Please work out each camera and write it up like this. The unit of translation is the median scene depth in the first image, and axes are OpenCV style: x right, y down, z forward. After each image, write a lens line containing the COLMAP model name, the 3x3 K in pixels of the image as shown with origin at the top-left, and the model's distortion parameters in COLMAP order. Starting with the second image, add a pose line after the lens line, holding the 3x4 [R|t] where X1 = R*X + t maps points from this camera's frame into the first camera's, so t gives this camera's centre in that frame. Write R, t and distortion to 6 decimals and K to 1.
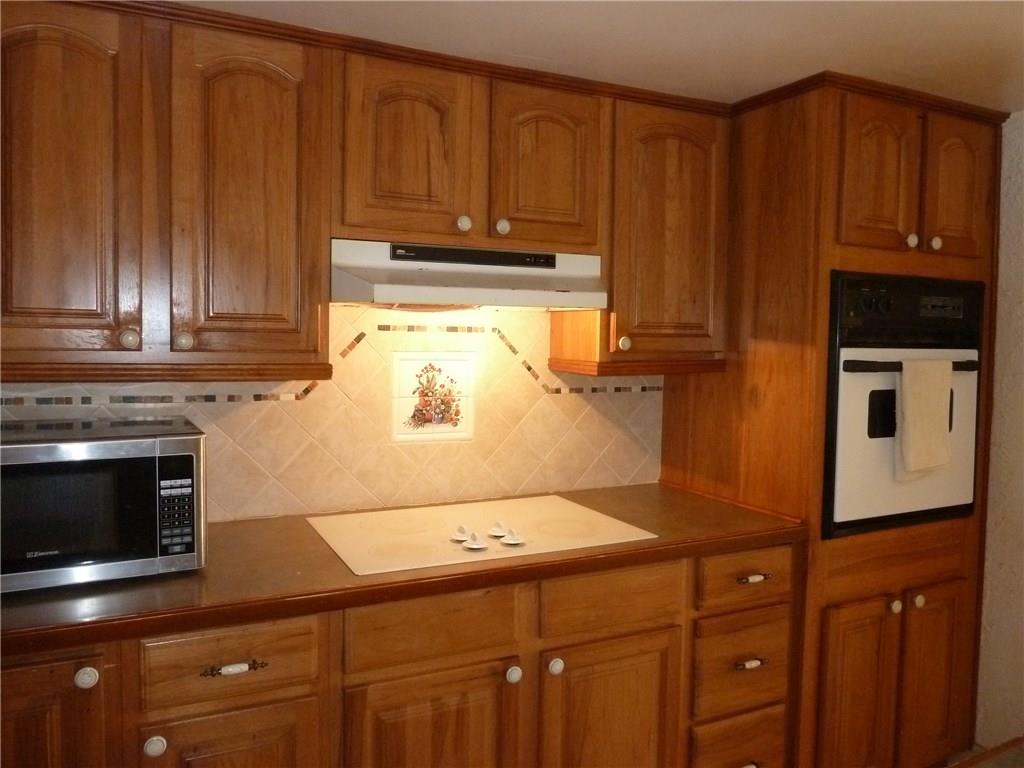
lens RADIAL K [[770.0, 0, 516.6], [0, 770.0, 382.1], [0, 0, 1]] dist [-0.044920, 0.051961]
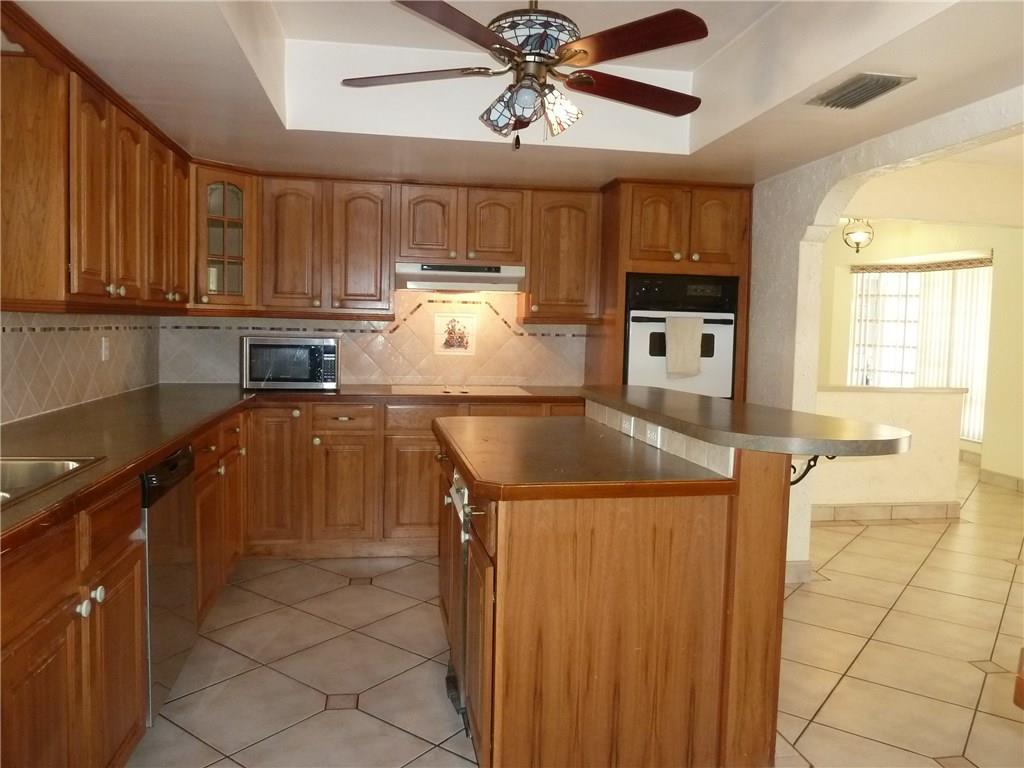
lens RADIAL K [[765.3, 0, 514.6], [0, 765.3, 380.2], [0, 0, 1]] dist [-0.034319, 0.010408]
pose [[0.955696, 0.029356, -0.292889, 0.699411], [-0.027308, 0.999566, 0.011078, 0.122823], [0.293087, -0.002589, 0.956082, -0.999026]]
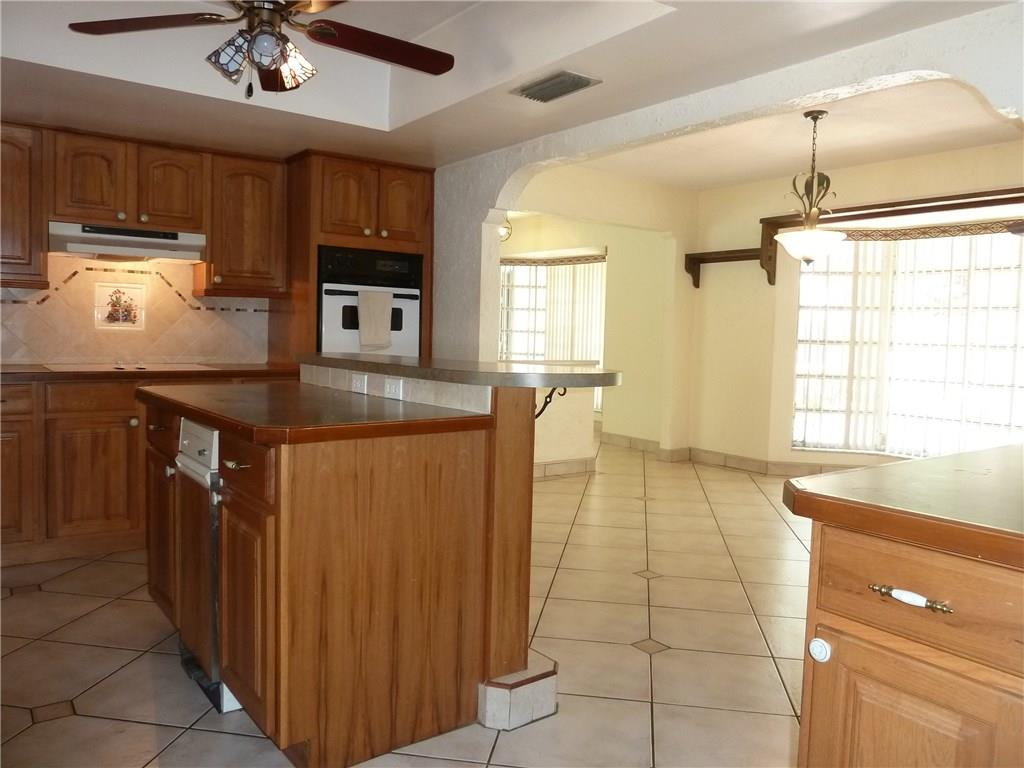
lens RADIAL K [[765.3, 0, 514.6], [0, 765.3, 380.2], [0, 0, 1]] dist [-0.034319, 0.010408]
pose [[0.983538, 0.002166, 0.180690, 0.534638], [-0.003801, 0.999955, 0.008702, 0.187849], [-0.180663, -0.009246, 0.983502, -1.056258]]
